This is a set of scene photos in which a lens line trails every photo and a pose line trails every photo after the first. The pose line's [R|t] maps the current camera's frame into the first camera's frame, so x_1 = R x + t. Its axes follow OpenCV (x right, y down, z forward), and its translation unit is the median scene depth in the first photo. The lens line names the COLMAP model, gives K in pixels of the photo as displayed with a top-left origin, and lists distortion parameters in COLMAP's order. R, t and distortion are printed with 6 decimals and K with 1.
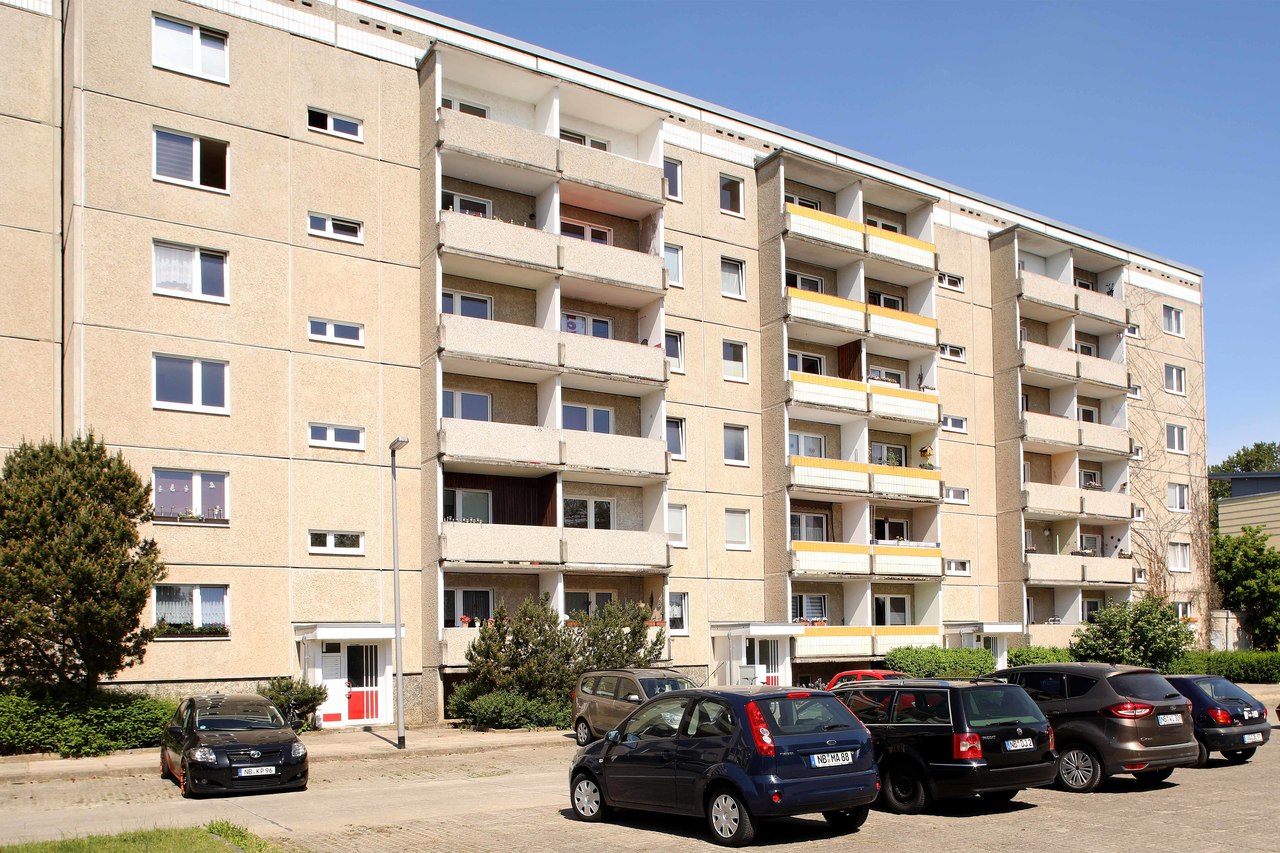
lens RADIAL K [[934.4, 0, 640.0], [0, 934.4, 426.5], [0, 0, 1]] dist [-0.007400, -0.002427]
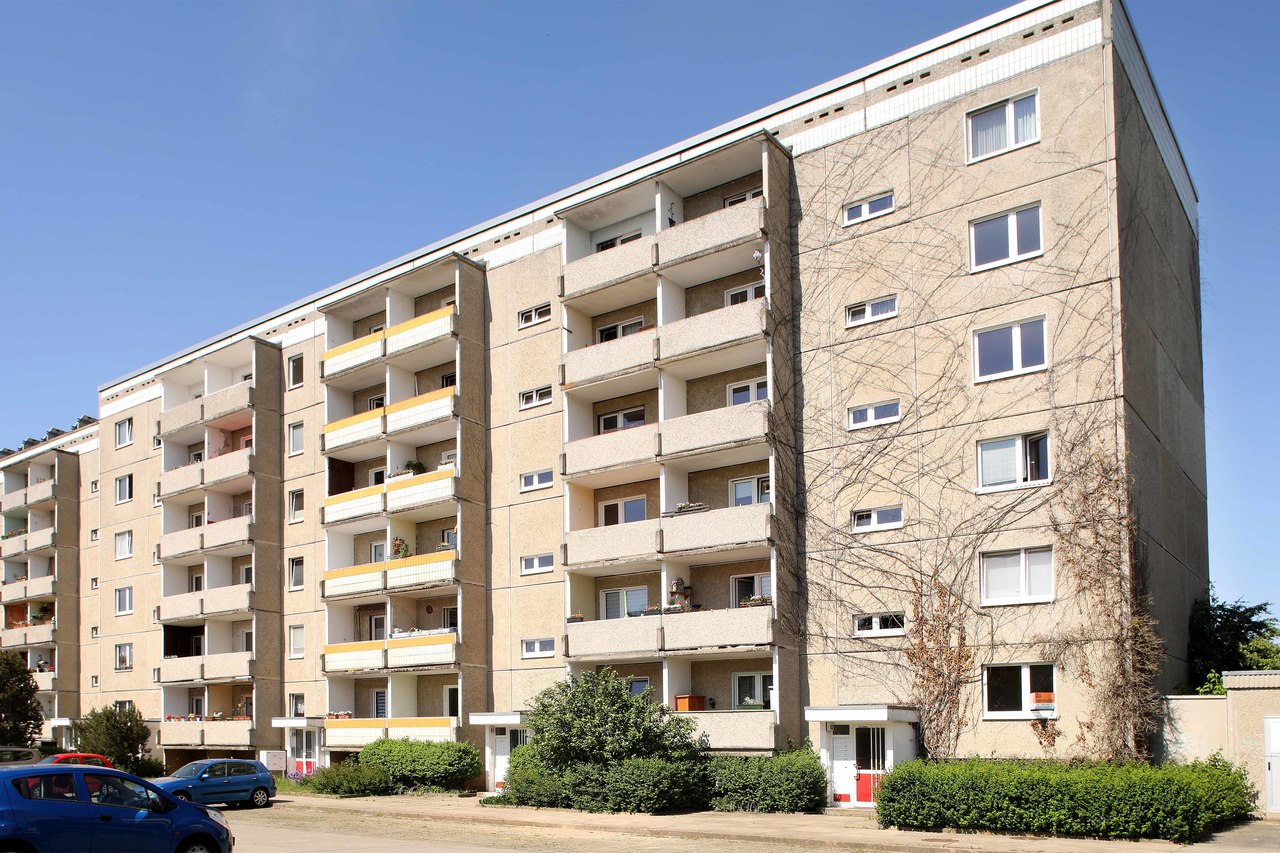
lens RADIAL K [[993.2, 0, 637.1], [0, 993.2, 465.7], [0, 0, 1]] dist [0.005369, -0.000871]
pose [[0.383355, -0.225755, -0.895586, 0.914786], [0.208927, 0.965729, -0.154006, 0.111211], [0.899660, -0.128073, 0.417383, 0.540435]]
